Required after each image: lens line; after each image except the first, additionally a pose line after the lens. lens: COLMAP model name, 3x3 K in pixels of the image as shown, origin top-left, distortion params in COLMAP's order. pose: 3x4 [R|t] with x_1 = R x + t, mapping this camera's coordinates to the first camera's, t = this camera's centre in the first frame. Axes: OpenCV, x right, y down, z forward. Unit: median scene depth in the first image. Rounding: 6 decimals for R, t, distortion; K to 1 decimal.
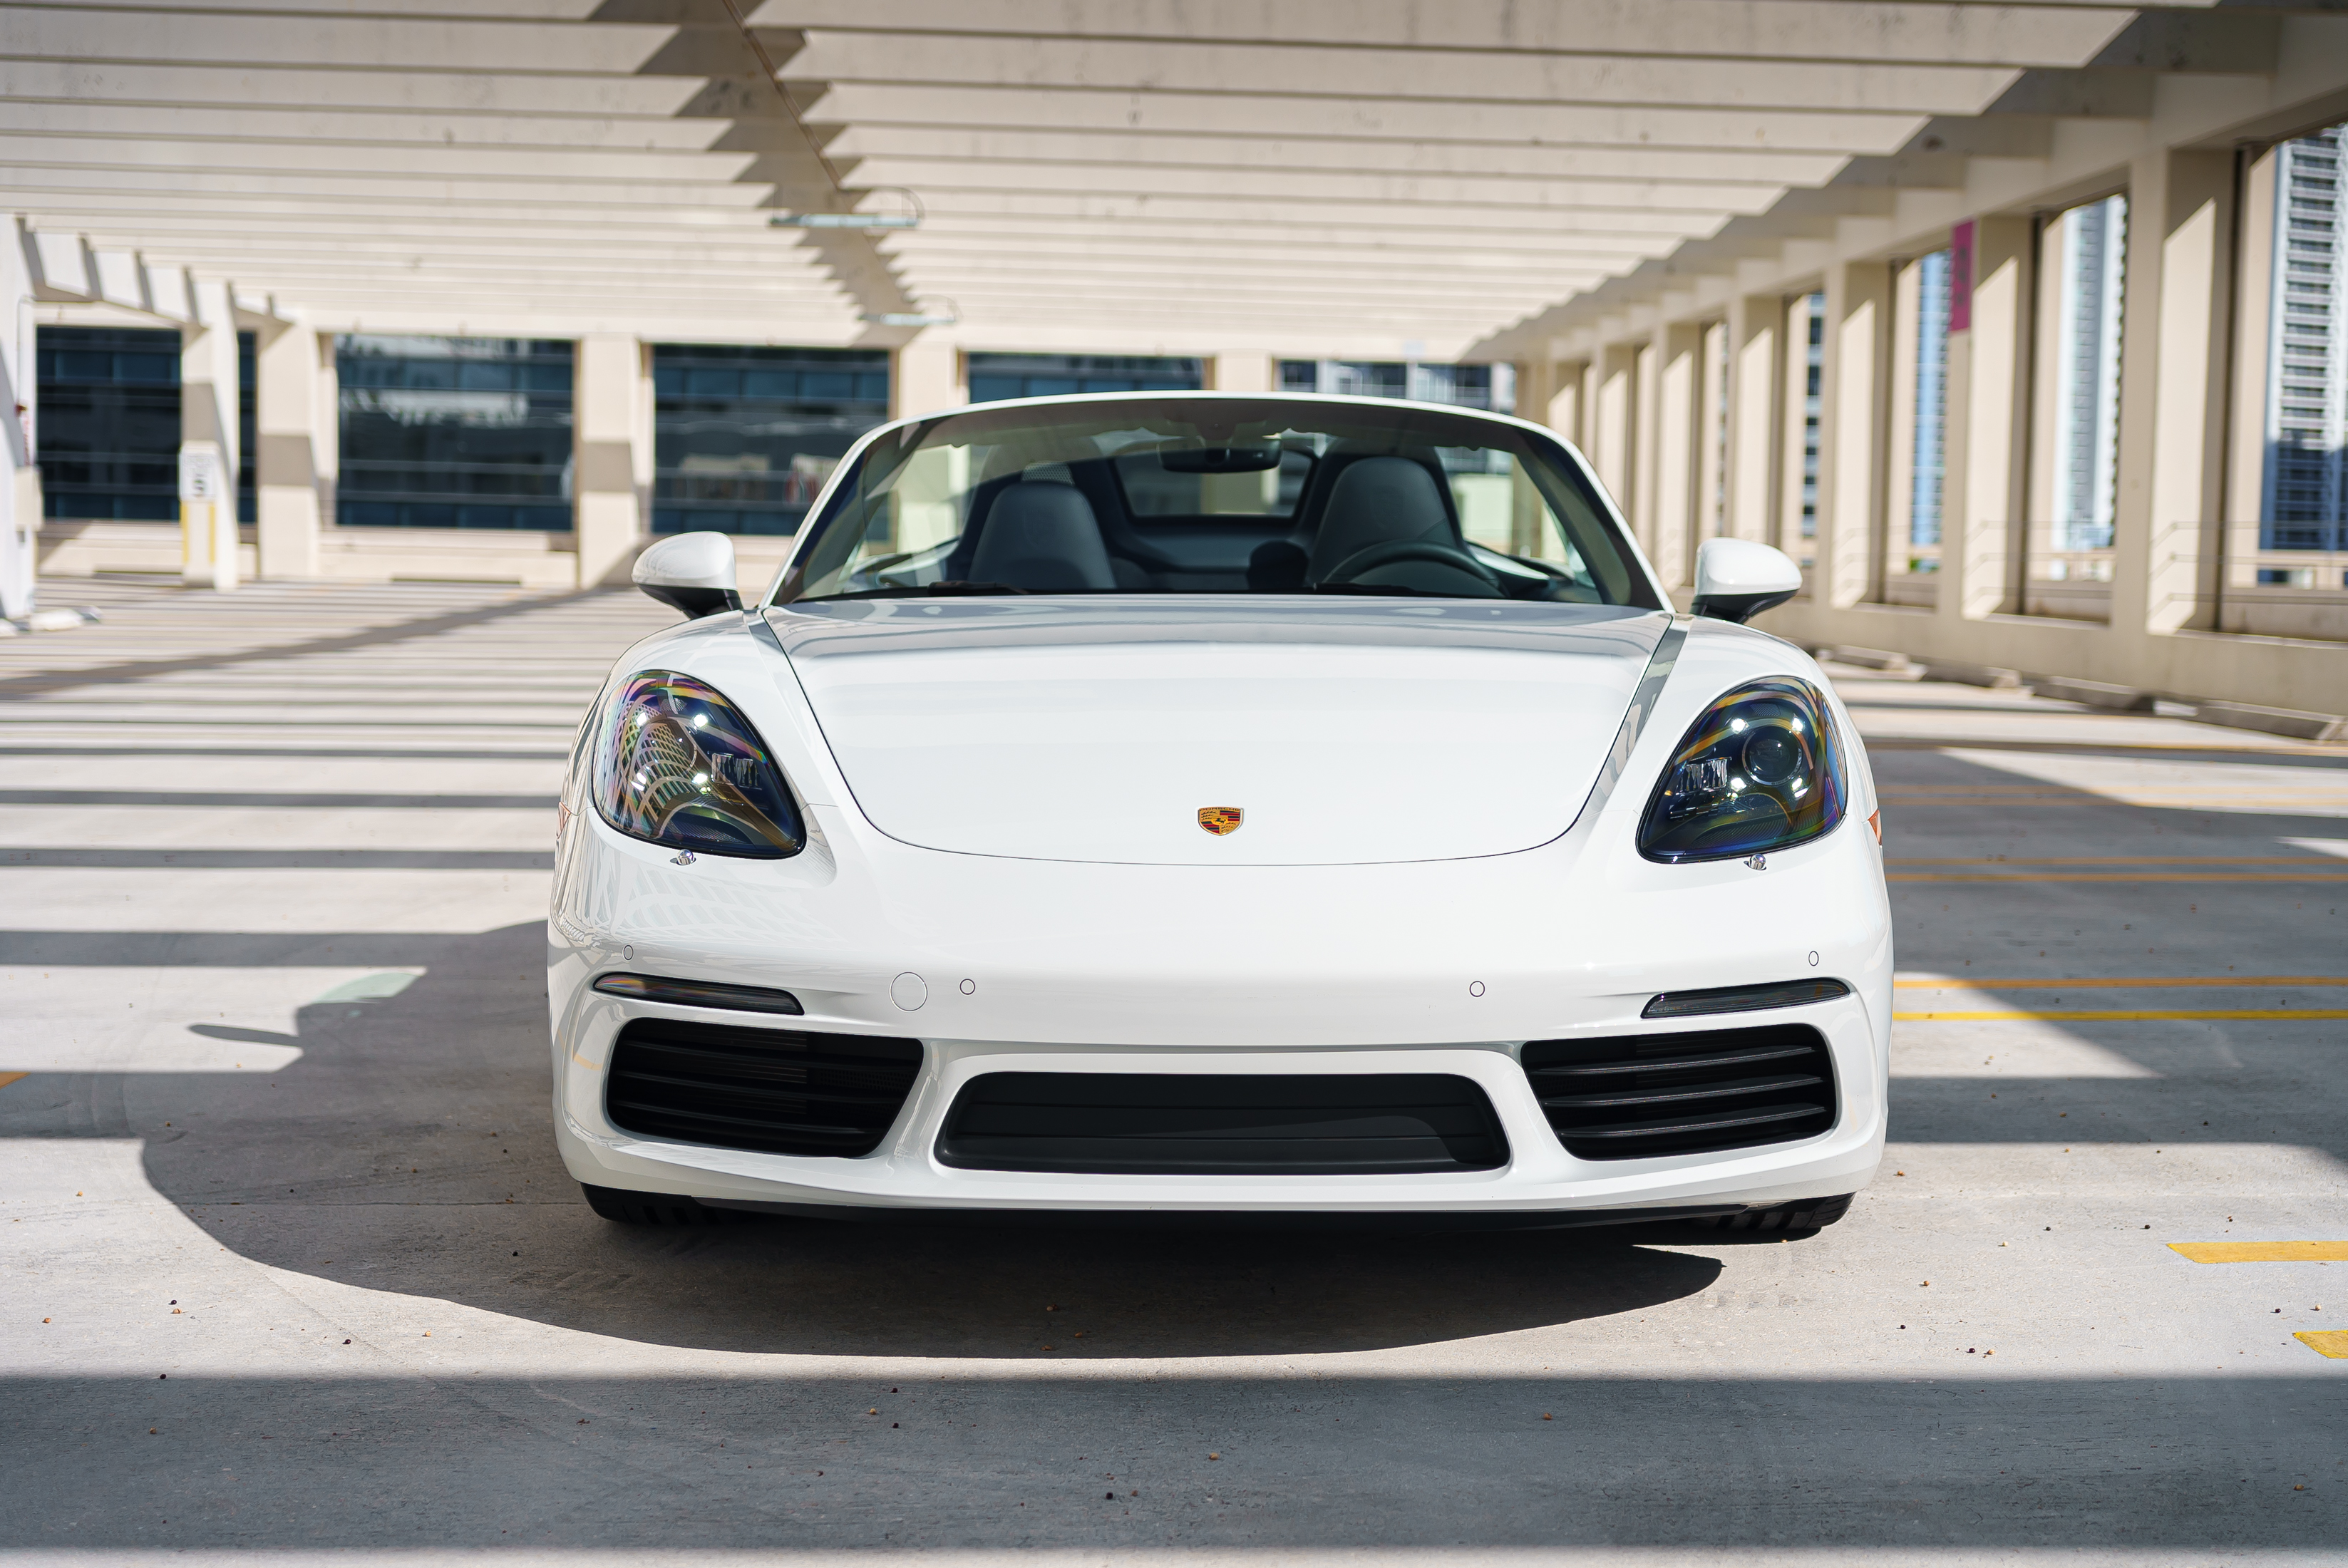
lens RADIAL K [[3242.2, 0, 1264.4], [0, 3242.2, 788.7], [0, 0, 1]] dist [0.000403, 0.000000]
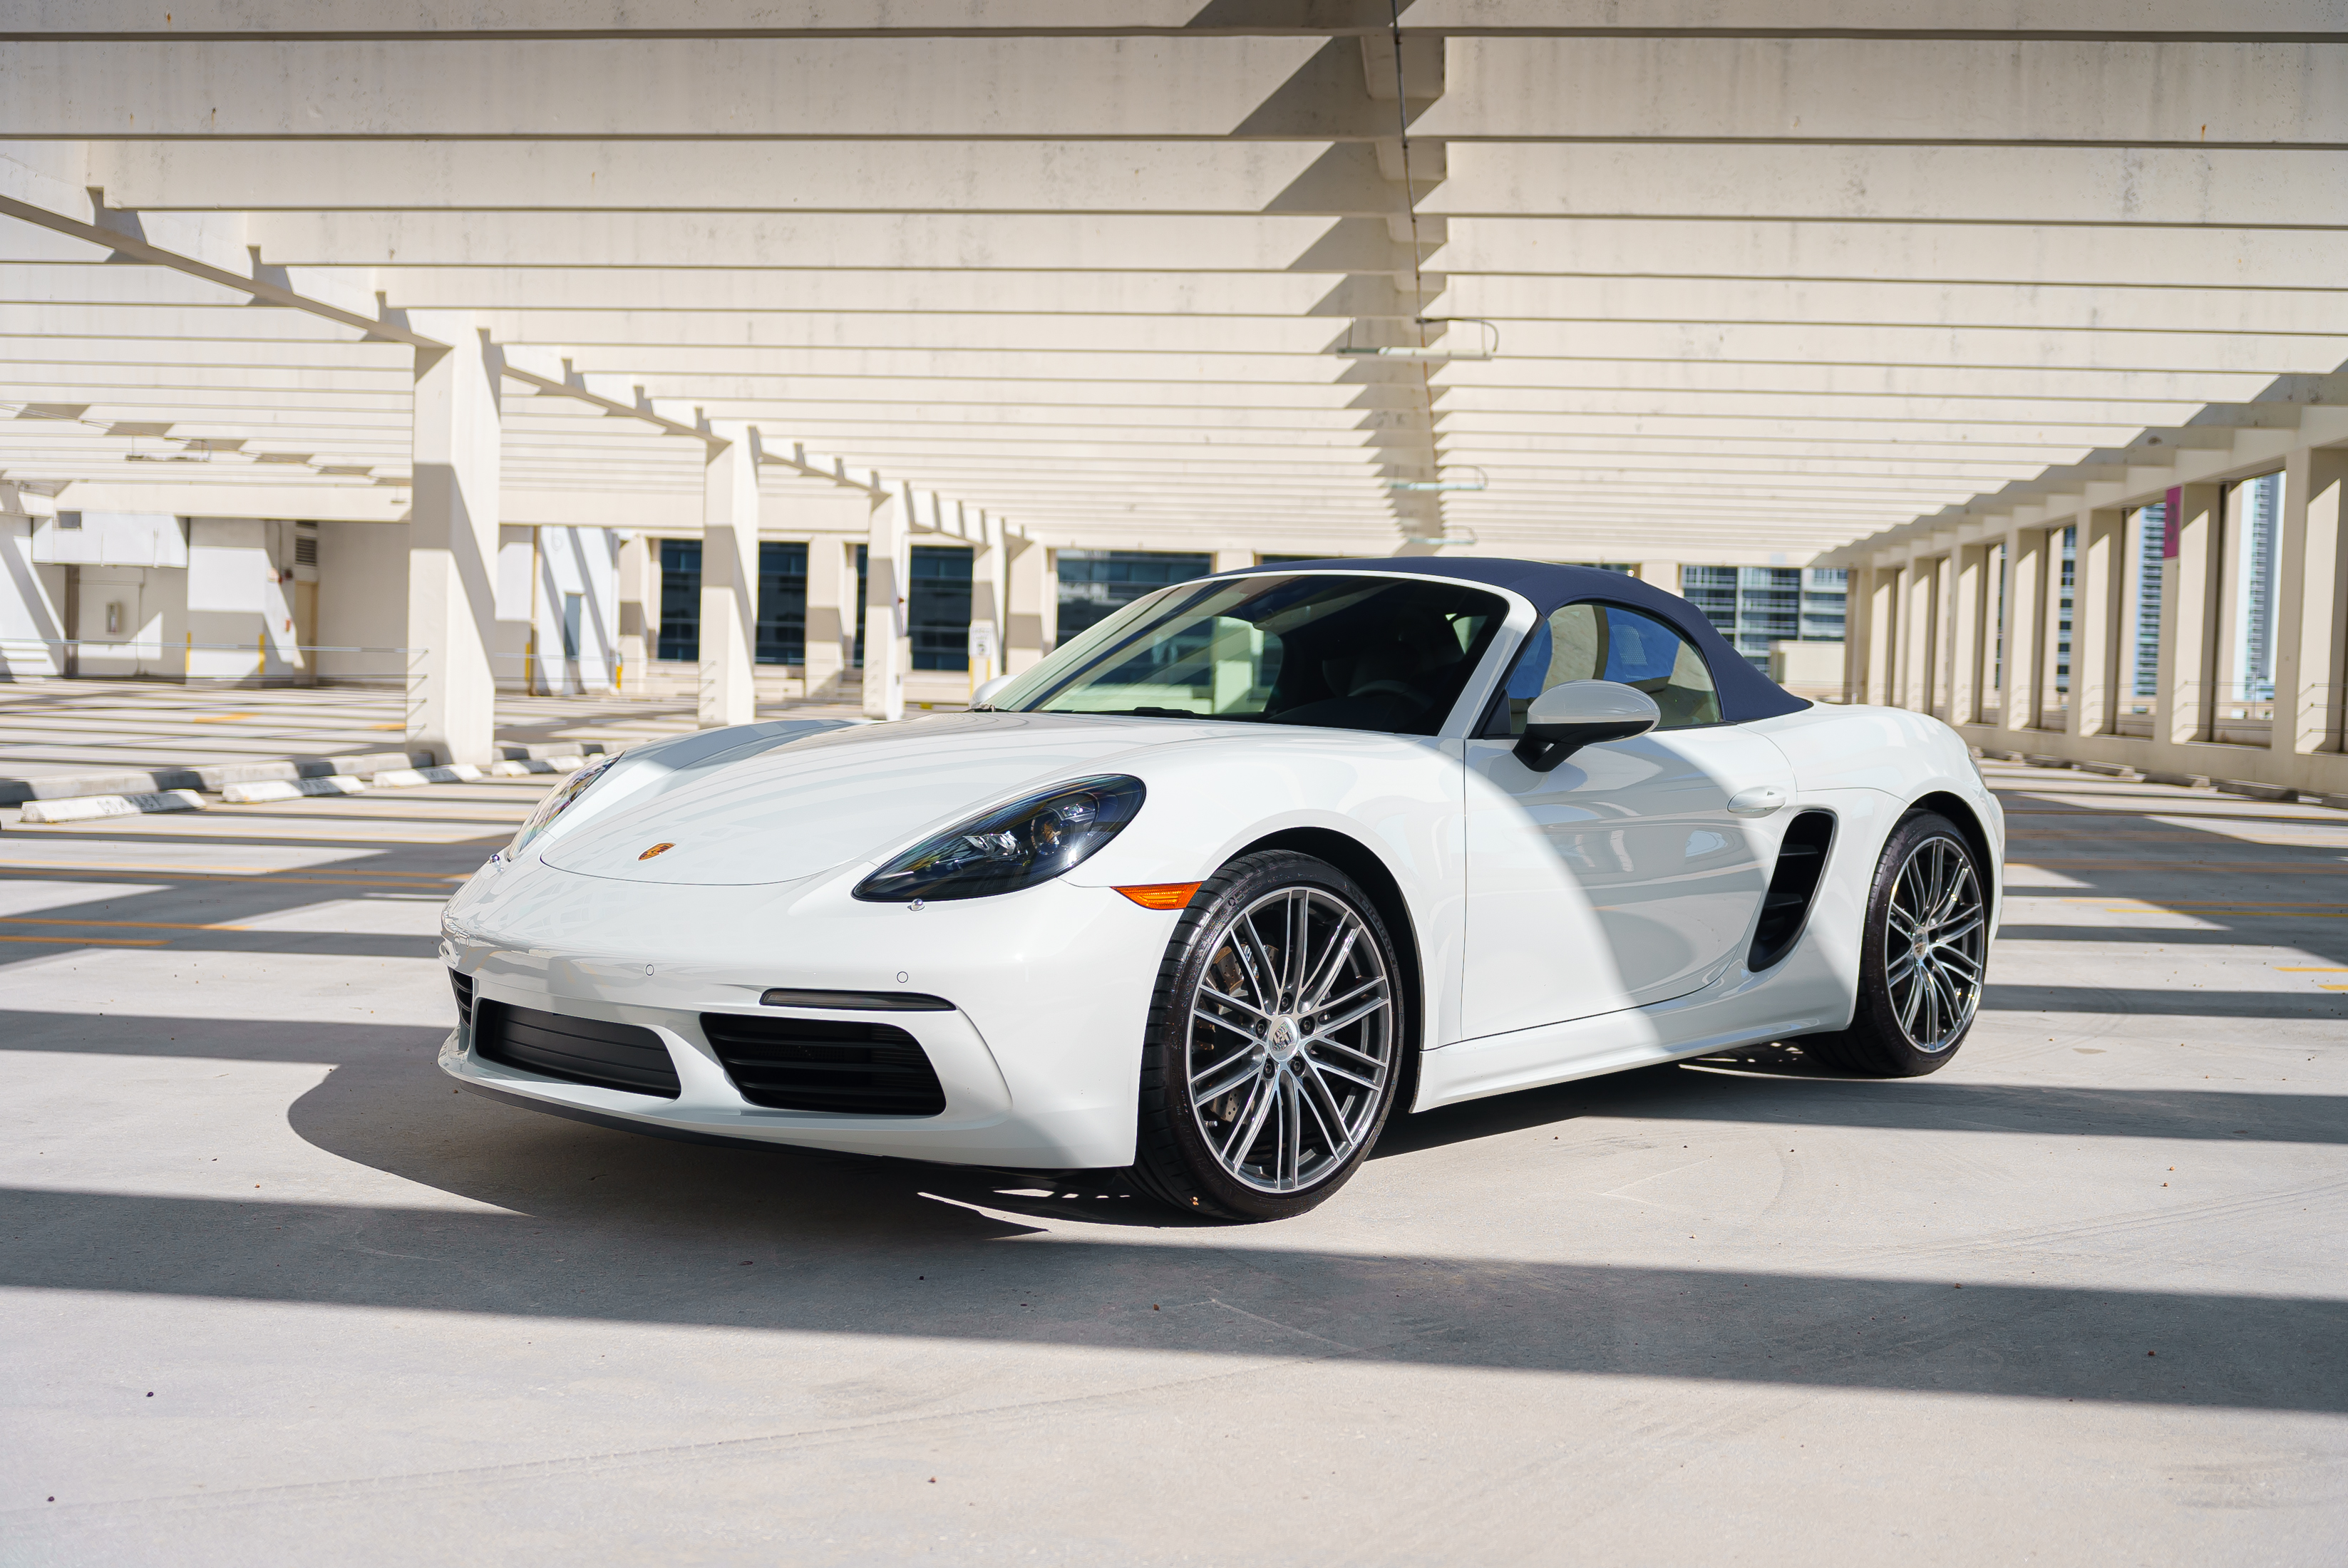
lens RADIAL K [[2425.9, 0, 1192.1], [0, 2425.9, 783.2], [0, 0, 1]] dist [-0.024173, 0.000000]
pose [[0.985552, 0.015374, -0.168676, -0.036736], [-0.021520, 0.999167, -0.034666, 0.011975], [0.168003, 0.037795, 0.985062, -0.155932]]
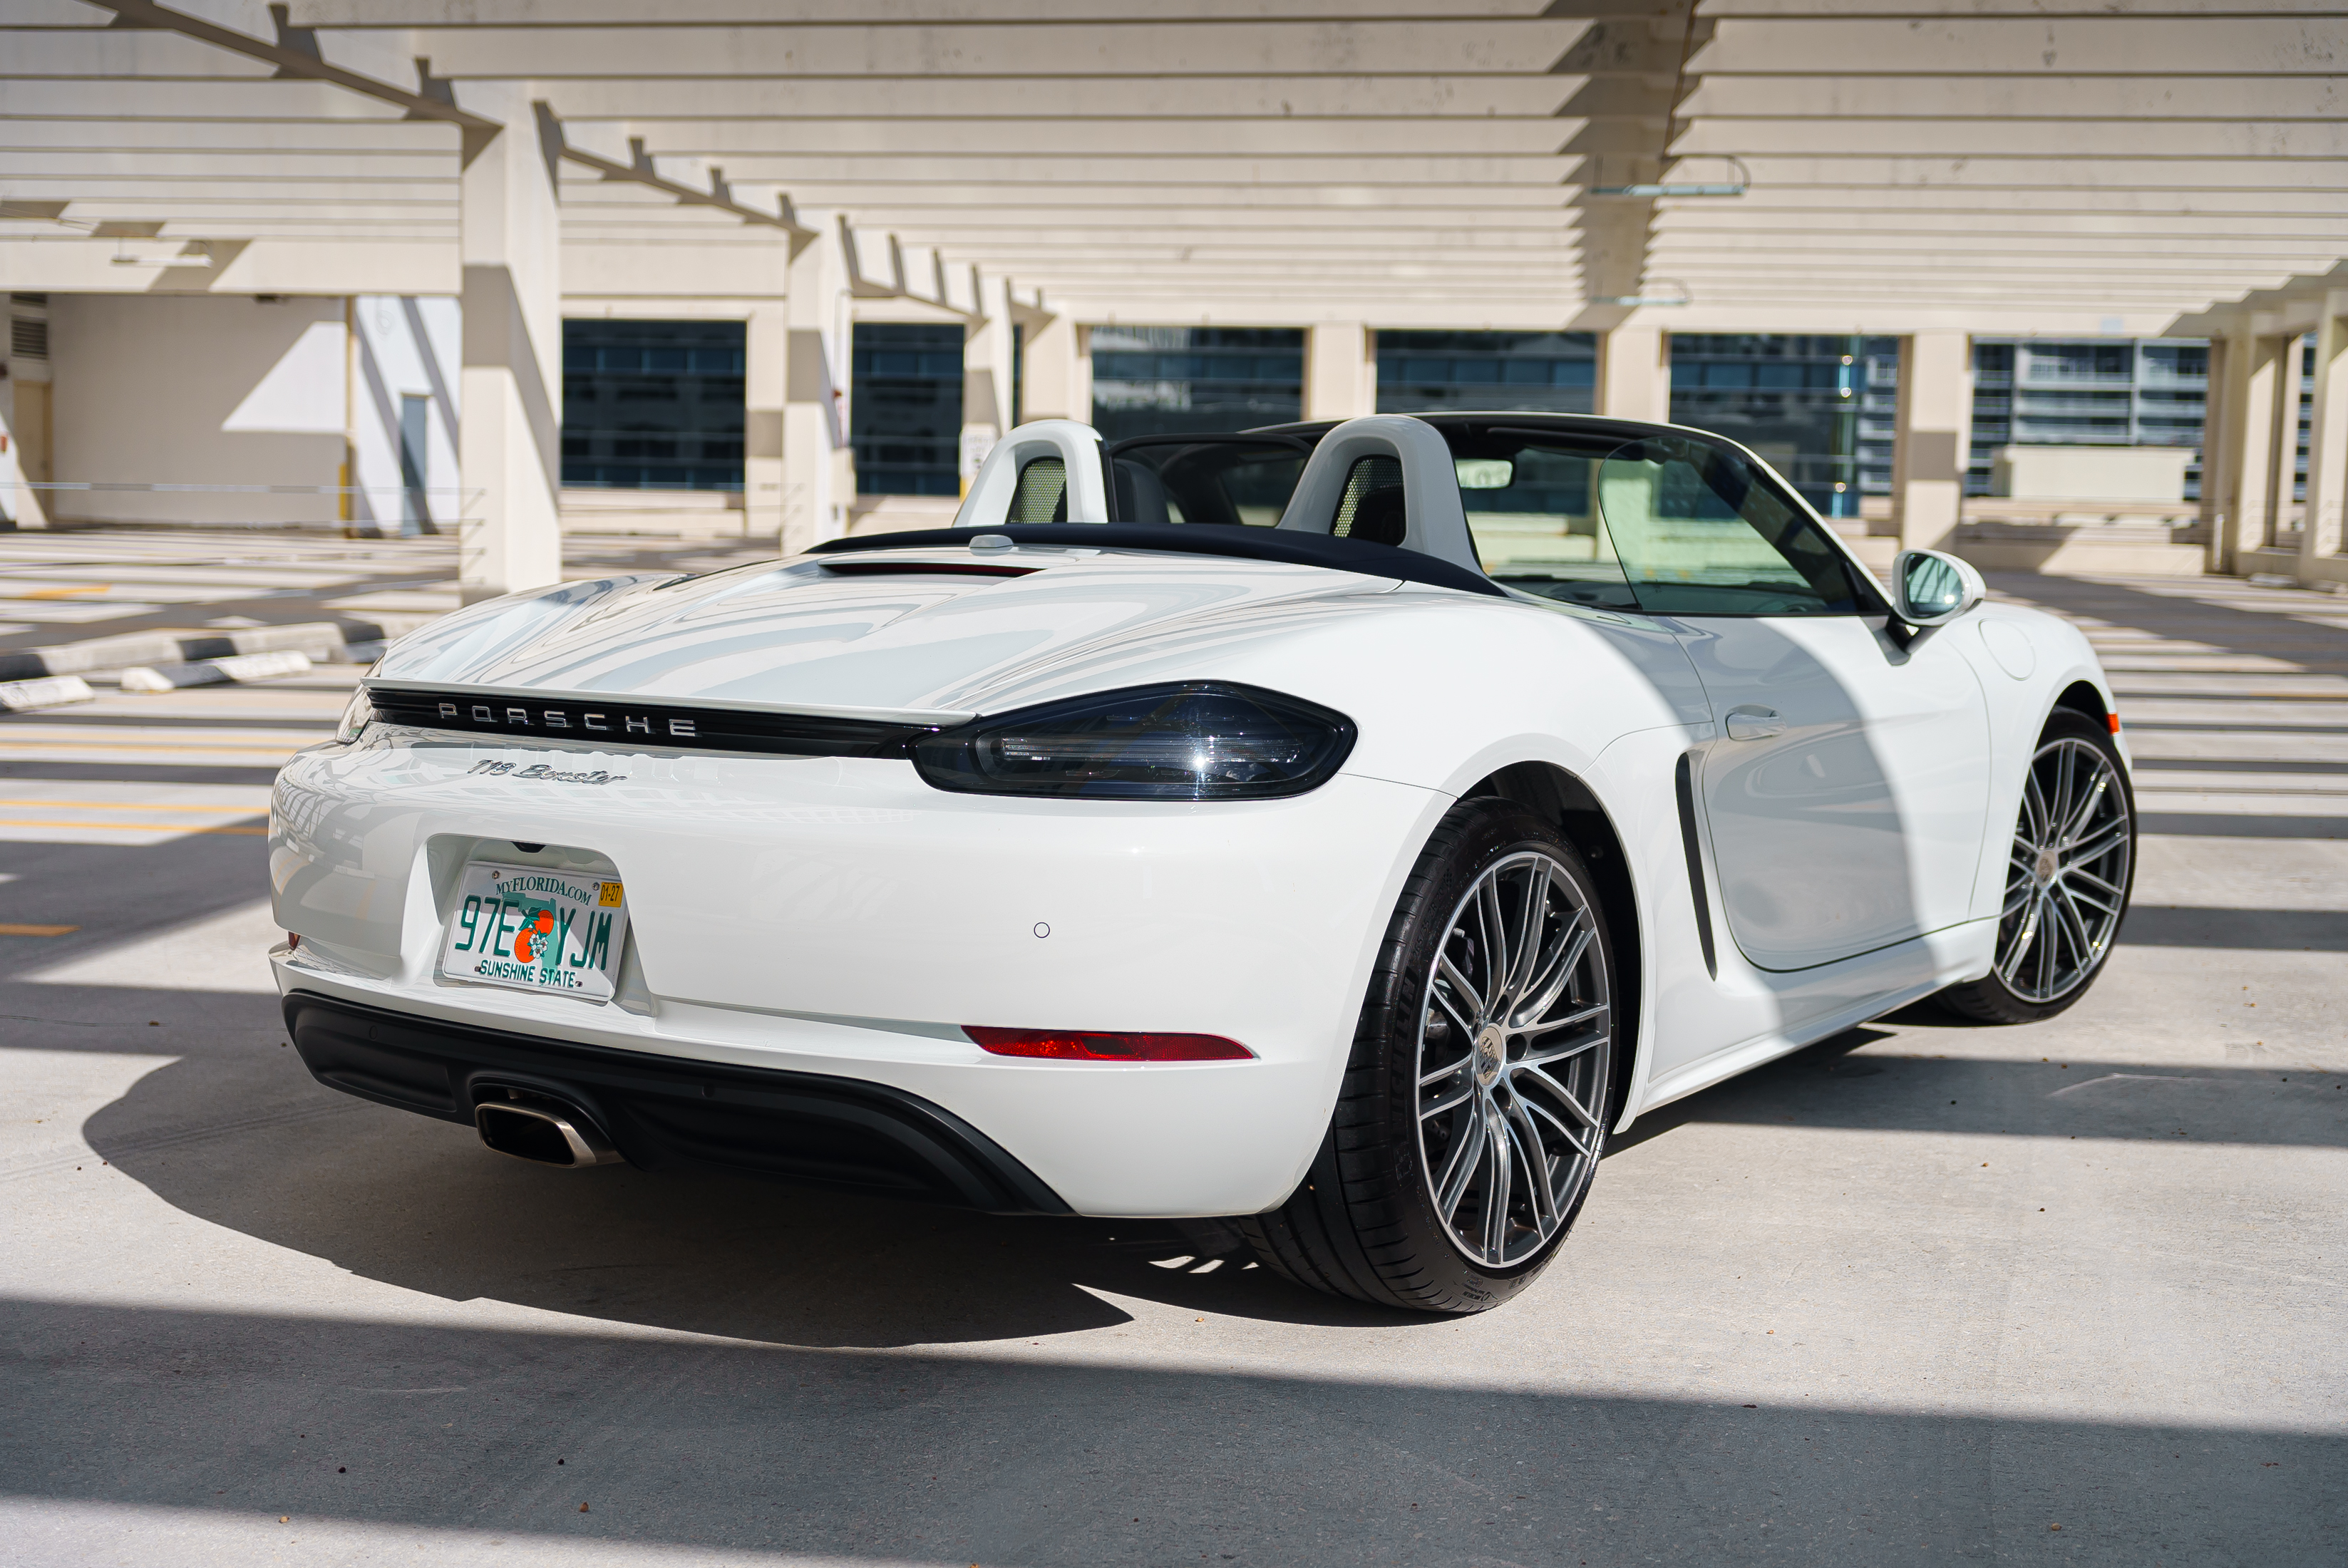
lens RADIAL K [[2678.3, 0, 1180.7], [0, 2678.3, 816.8], [0, 0, 1]] dist [0.002766, 0.000000]
pose [[0.976990, 0.025634, -0.211740, -0.078562], [-0.017108, 0.998971, 0.041999, -0.015774], [0.212599, -0.037410, 0.976423, 0.145614]]
